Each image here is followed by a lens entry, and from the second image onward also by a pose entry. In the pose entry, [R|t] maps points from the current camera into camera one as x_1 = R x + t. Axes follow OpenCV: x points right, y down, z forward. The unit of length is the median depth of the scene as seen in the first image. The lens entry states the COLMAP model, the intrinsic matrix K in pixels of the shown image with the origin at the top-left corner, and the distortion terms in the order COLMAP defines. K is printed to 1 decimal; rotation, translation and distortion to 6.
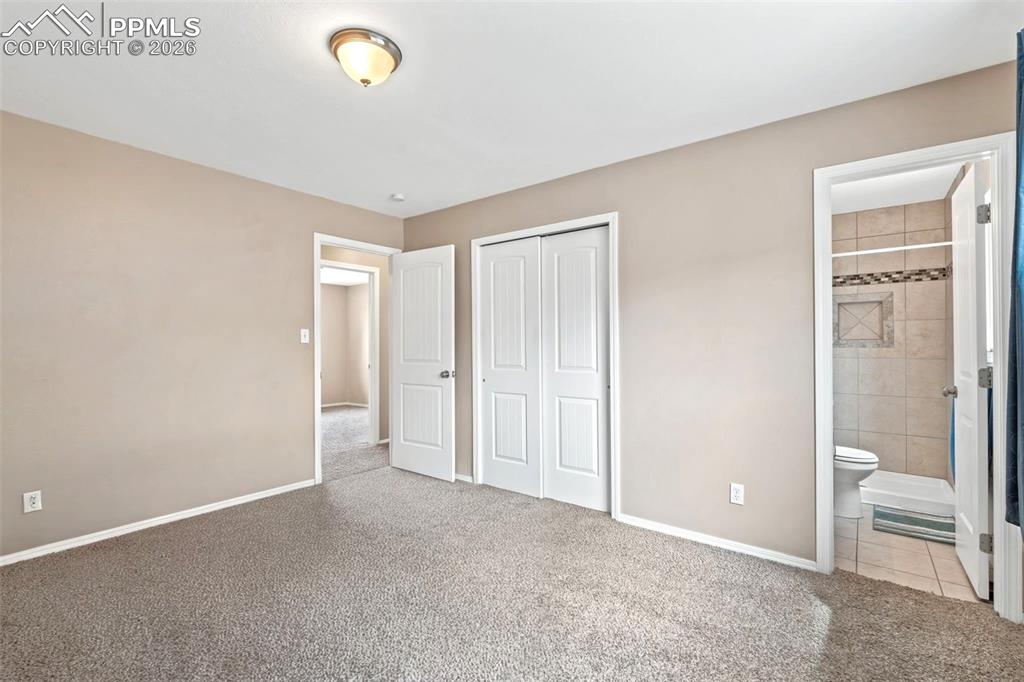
lens RADIAL K [[463.0, 0, 510.5], [0, 463.0, 337.3], [0, 0, 1]] dist [-0.000530, -0.000612]
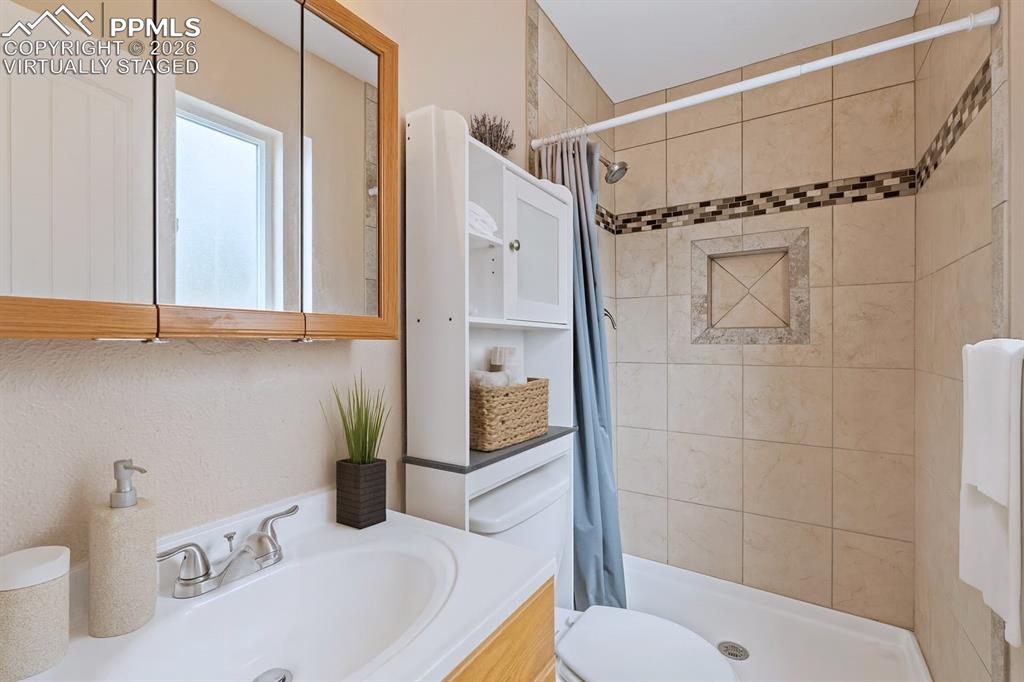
lens RADIAL K [[463.0, 0, 510.5], [0, 463.0, 337.3], [0, 0, 1]] dist [-0.000530, -0.000612]
pose [[0.996320, 0.002616, 0.085667, 0.474450], [-0.003072, 0.999982, 0.005201, 0.013529], [-0.085652, -0.005445, 0.996310, 0.544090]]
